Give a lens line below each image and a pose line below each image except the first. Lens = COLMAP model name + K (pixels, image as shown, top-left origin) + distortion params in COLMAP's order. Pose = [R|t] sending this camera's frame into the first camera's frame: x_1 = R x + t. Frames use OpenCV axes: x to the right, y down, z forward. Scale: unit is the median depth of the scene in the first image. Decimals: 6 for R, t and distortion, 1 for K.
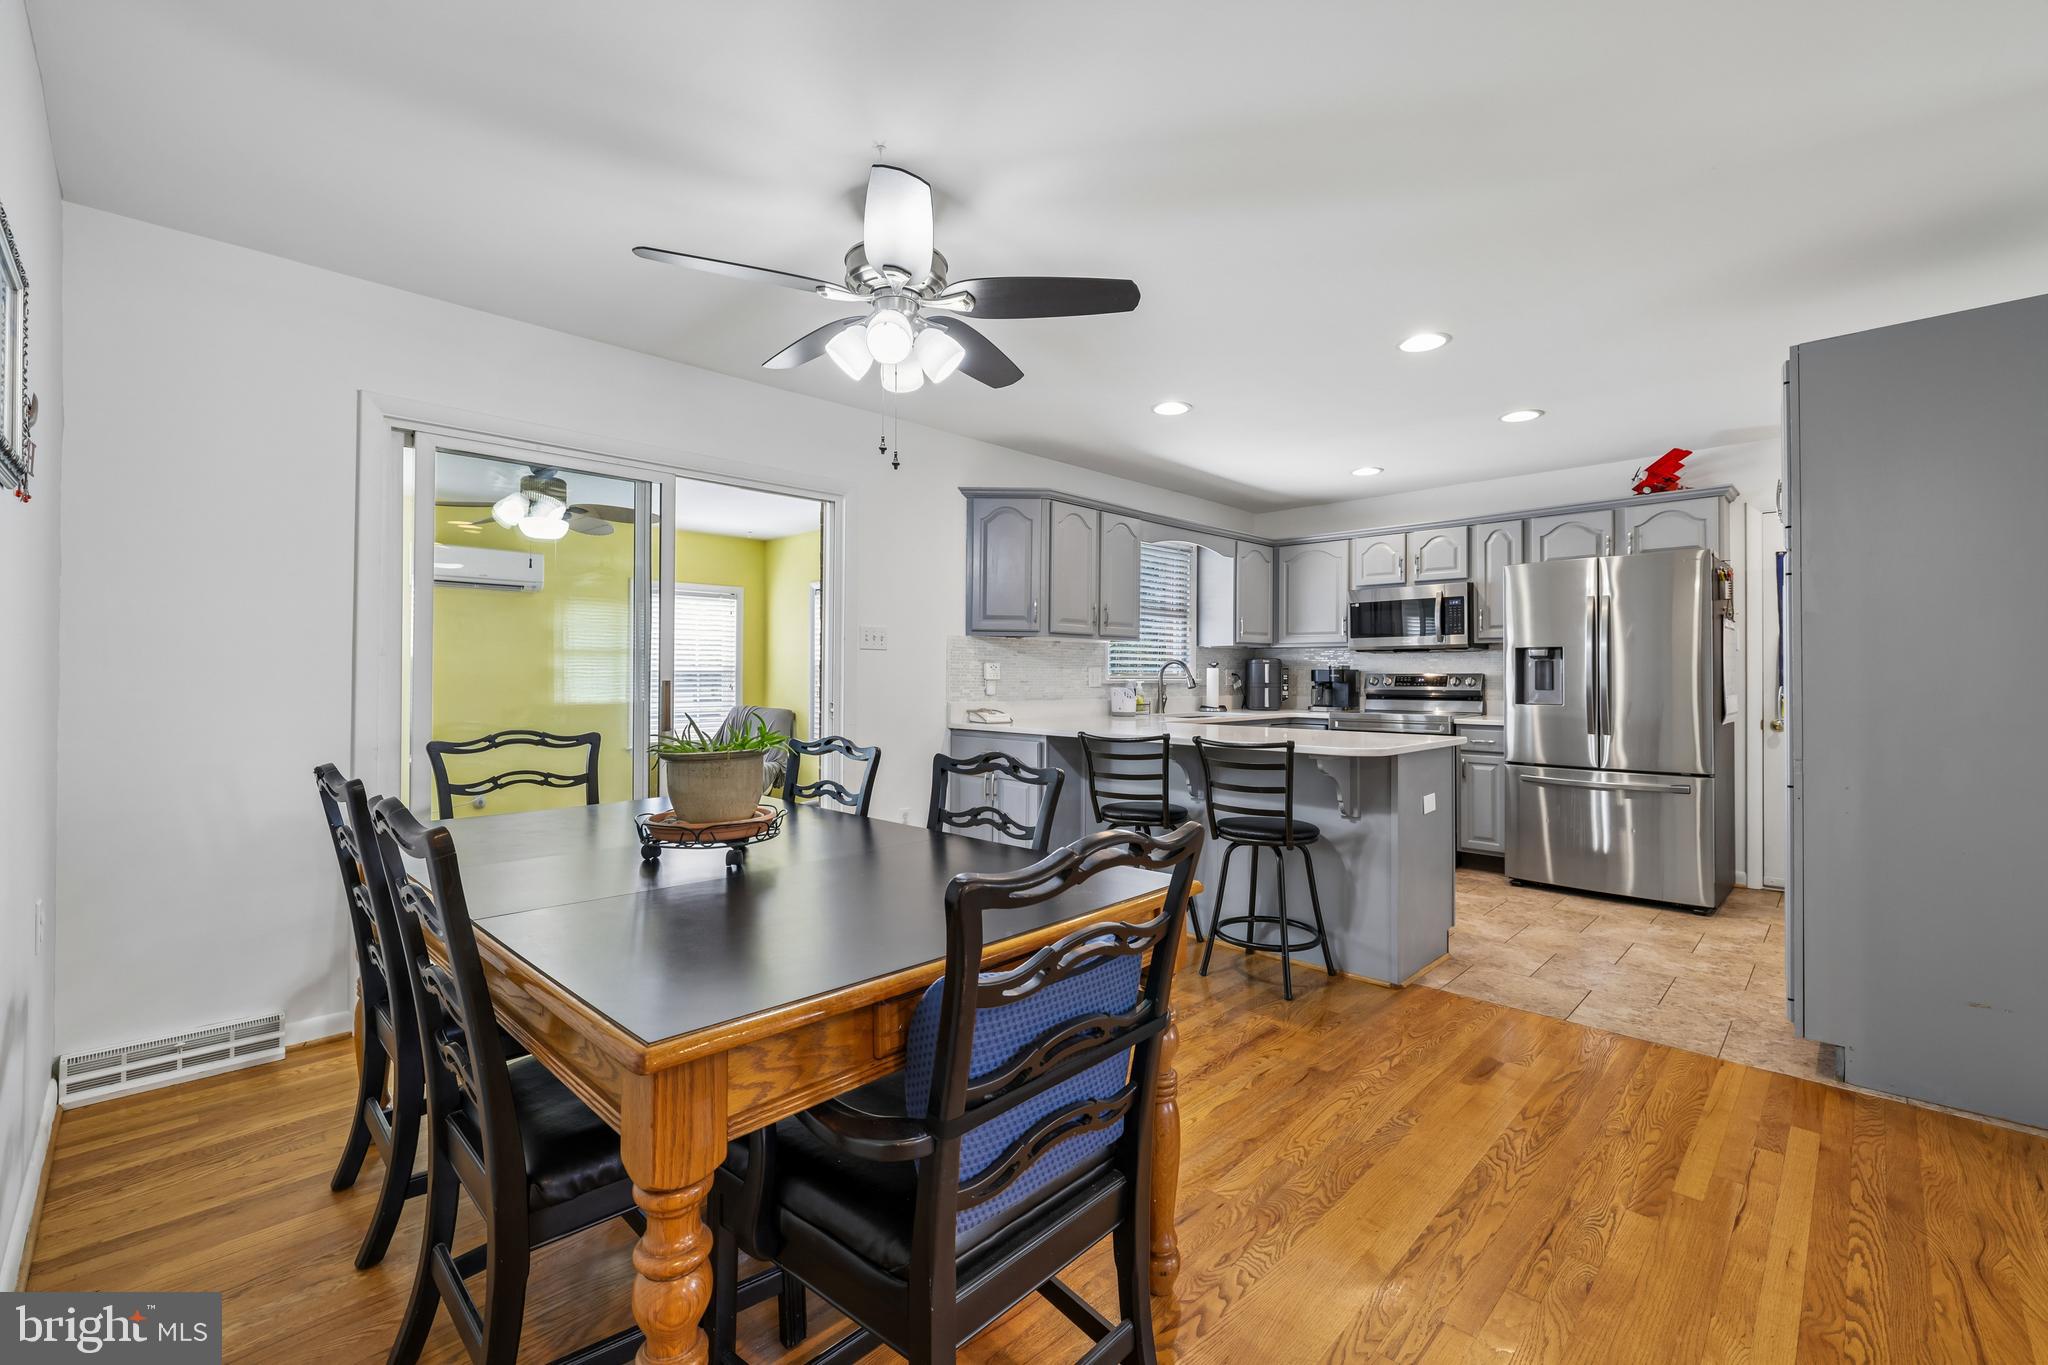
lens RADIAL K [[871.9, 0, 1021.8], [0, 871.9, 666.4], [0, 0, 1]] dist [-0.002664, 0.003199]
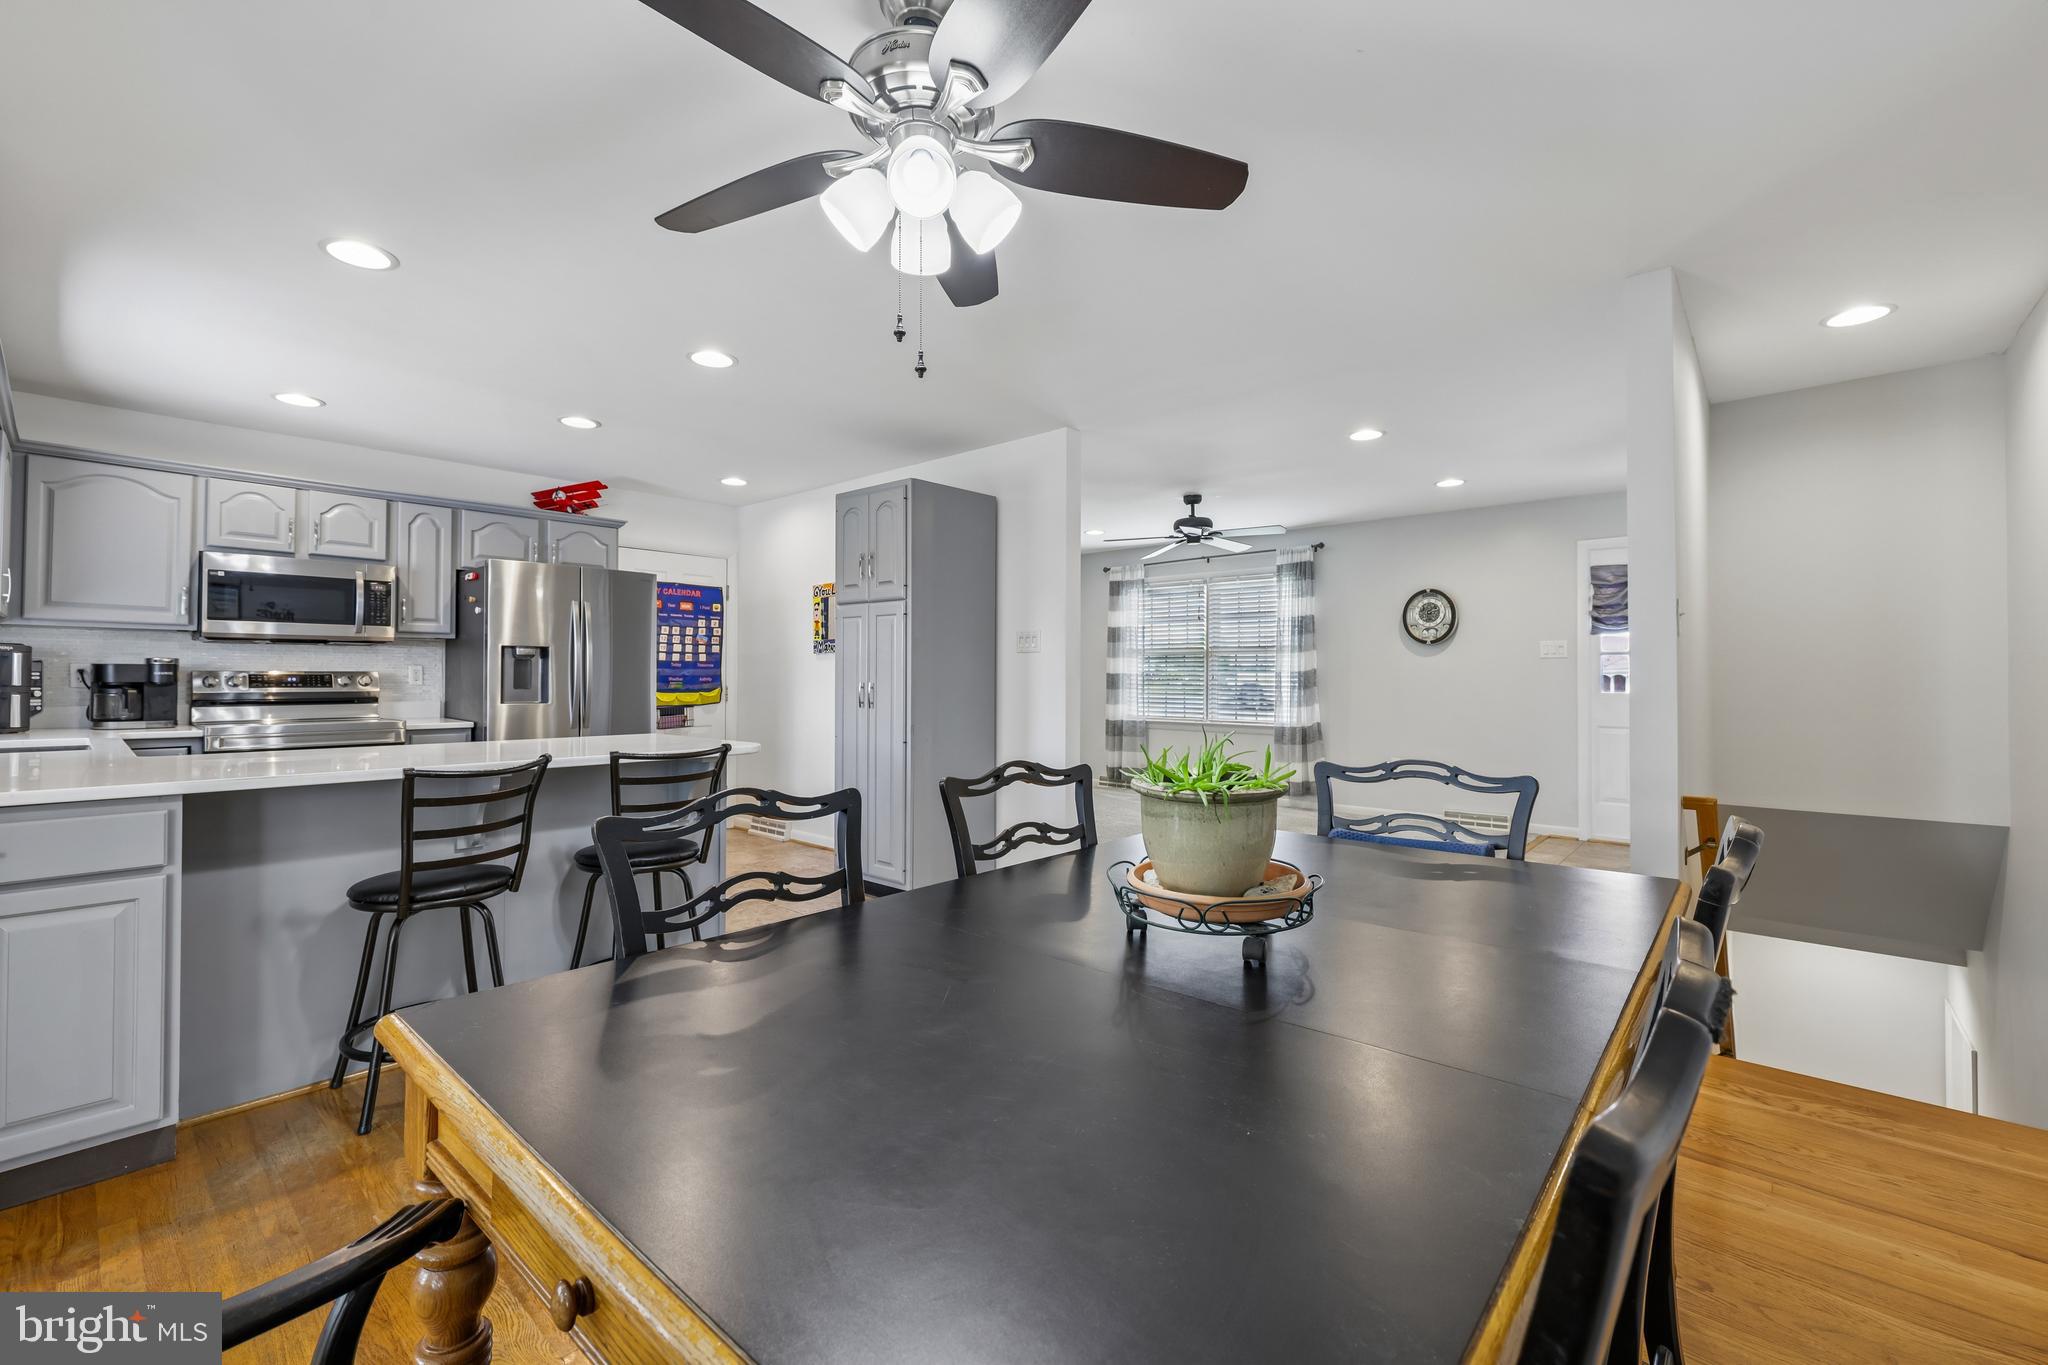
lens RADIAL K [[871.9, 0, 1000.8], [0, 871.9, 666.5], [0, 0, 1]] dist [-0.002664, 0.003199]
pose [[-0.037169, 0.011106, 0.999247, -0.384483], [-0.014272, 0.999830, -0.011644, 0.004819], [-0.999207, -0.014694, -0.037004, 0.437071]]
